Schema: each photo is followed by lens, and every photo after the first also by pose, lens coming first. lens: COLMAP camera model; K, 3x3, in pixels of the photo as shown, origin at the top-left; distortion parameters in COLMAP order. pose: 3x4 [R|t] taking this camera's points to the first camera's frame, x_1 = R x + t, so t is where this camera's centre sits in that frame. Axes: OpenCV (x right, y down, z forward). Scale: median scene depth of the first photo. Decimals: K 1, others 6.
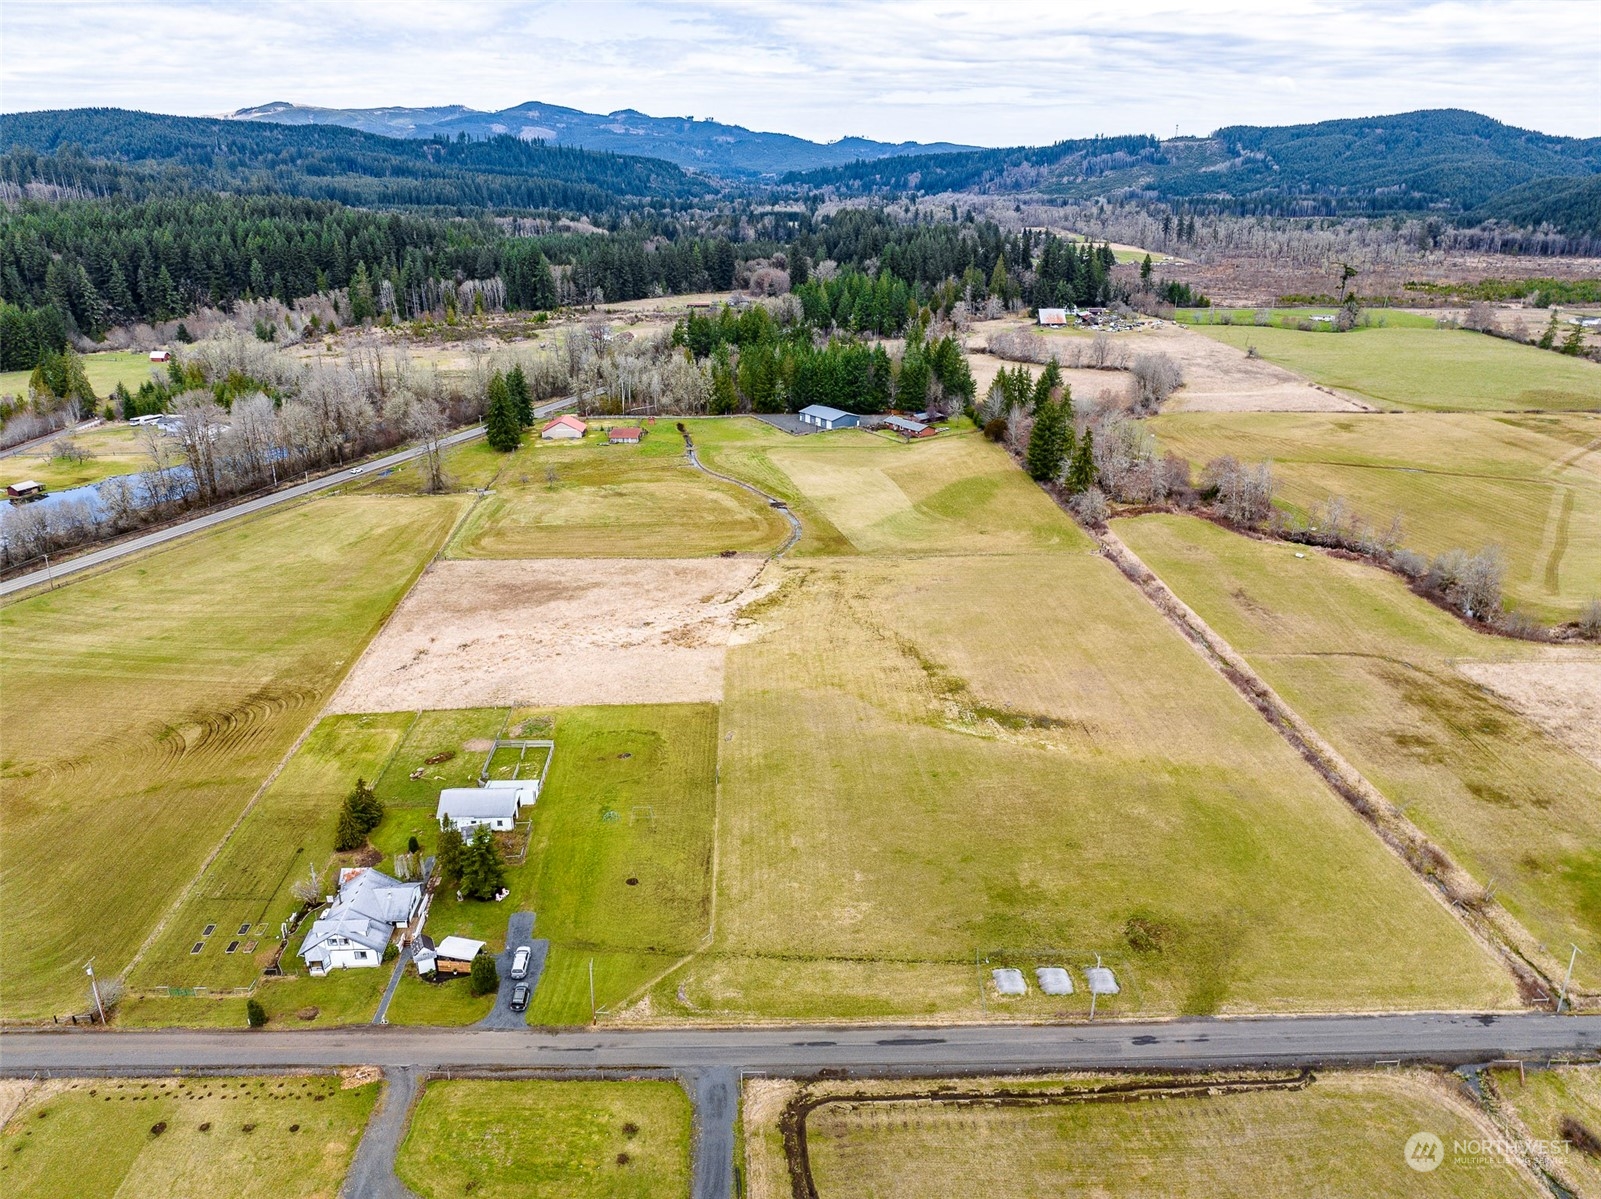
lens RADIAL K [[1119.6, 0, 790.4], [0, 1119.6, 599.4], [0, 0, 1]] dist [-0.006874, 0.008027]
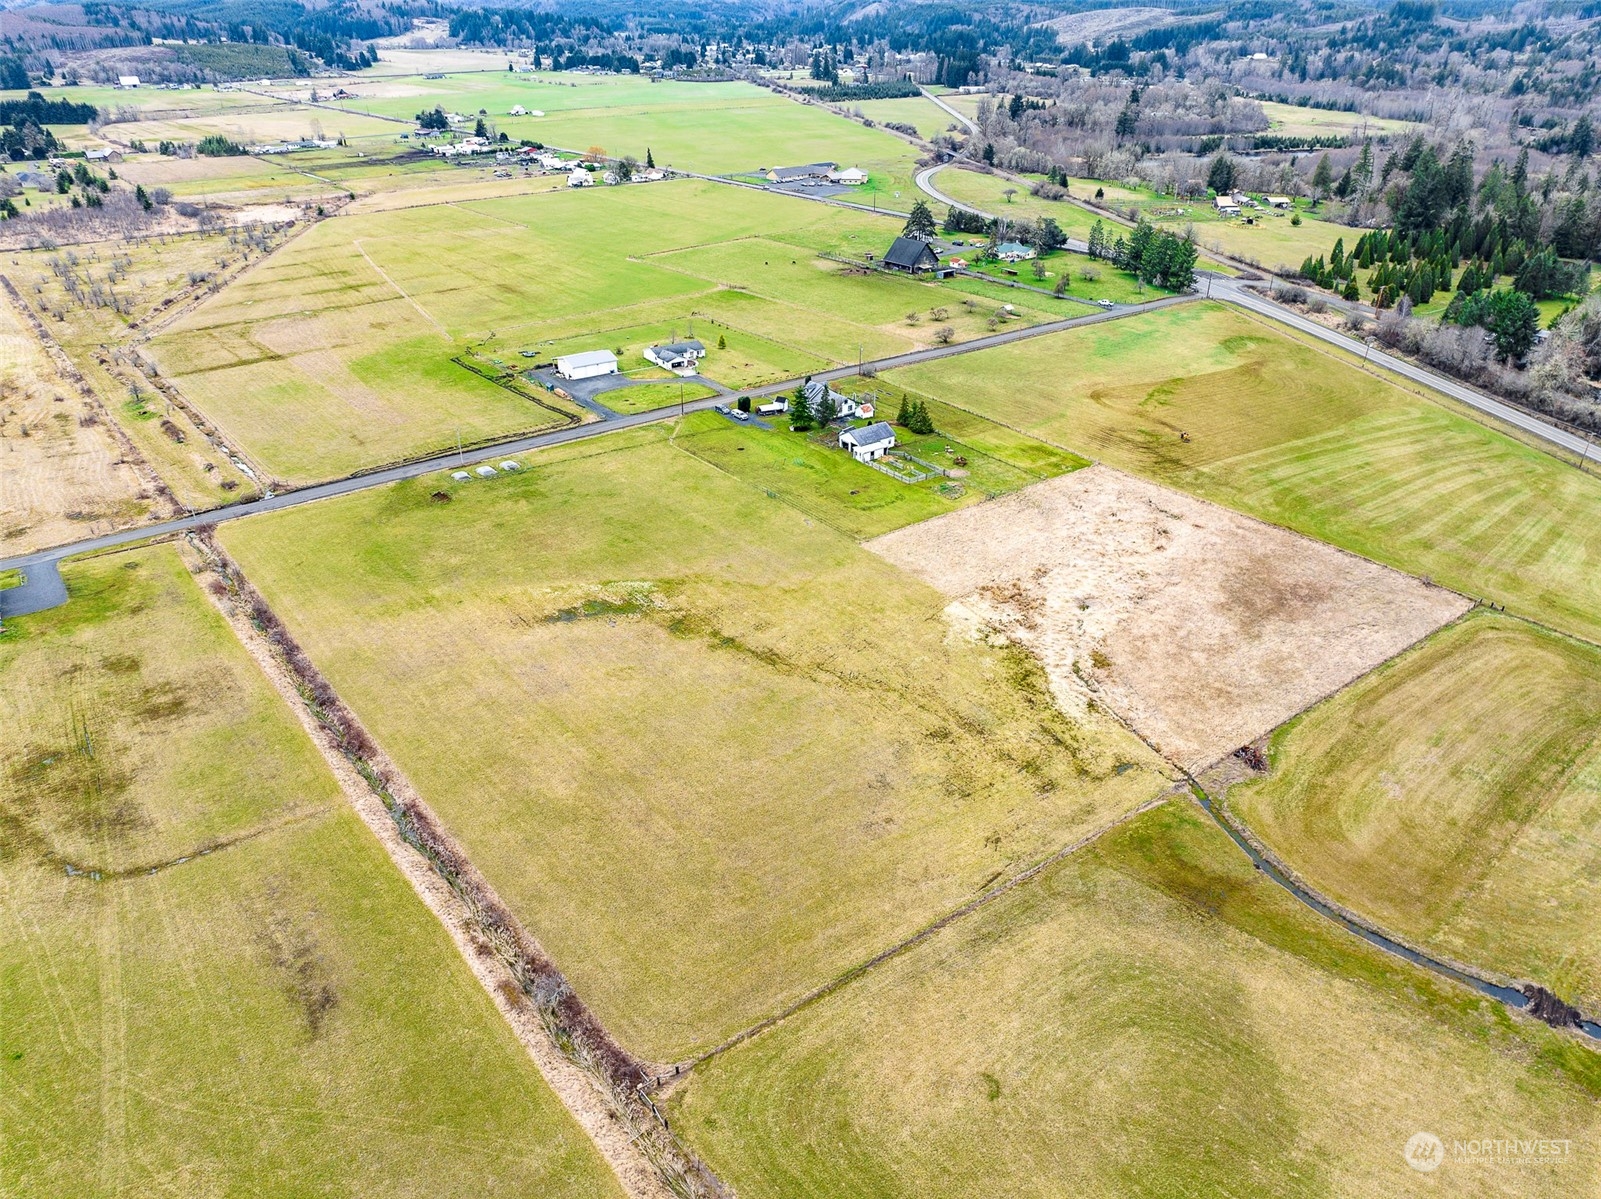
lens RADIAL K [[1119.6, 0, 790.4], [0, 1119.6, 599.4], [0, 0, 1]] dist [-0.006874, 0.008027]
pose [[-0.815208, 0.277429, -0.508398, 0.534696], [-0.212343, 0.673512, 0.708020, -0.598811], [0.538837, 0.685138, -0.490143, 1.508341]]
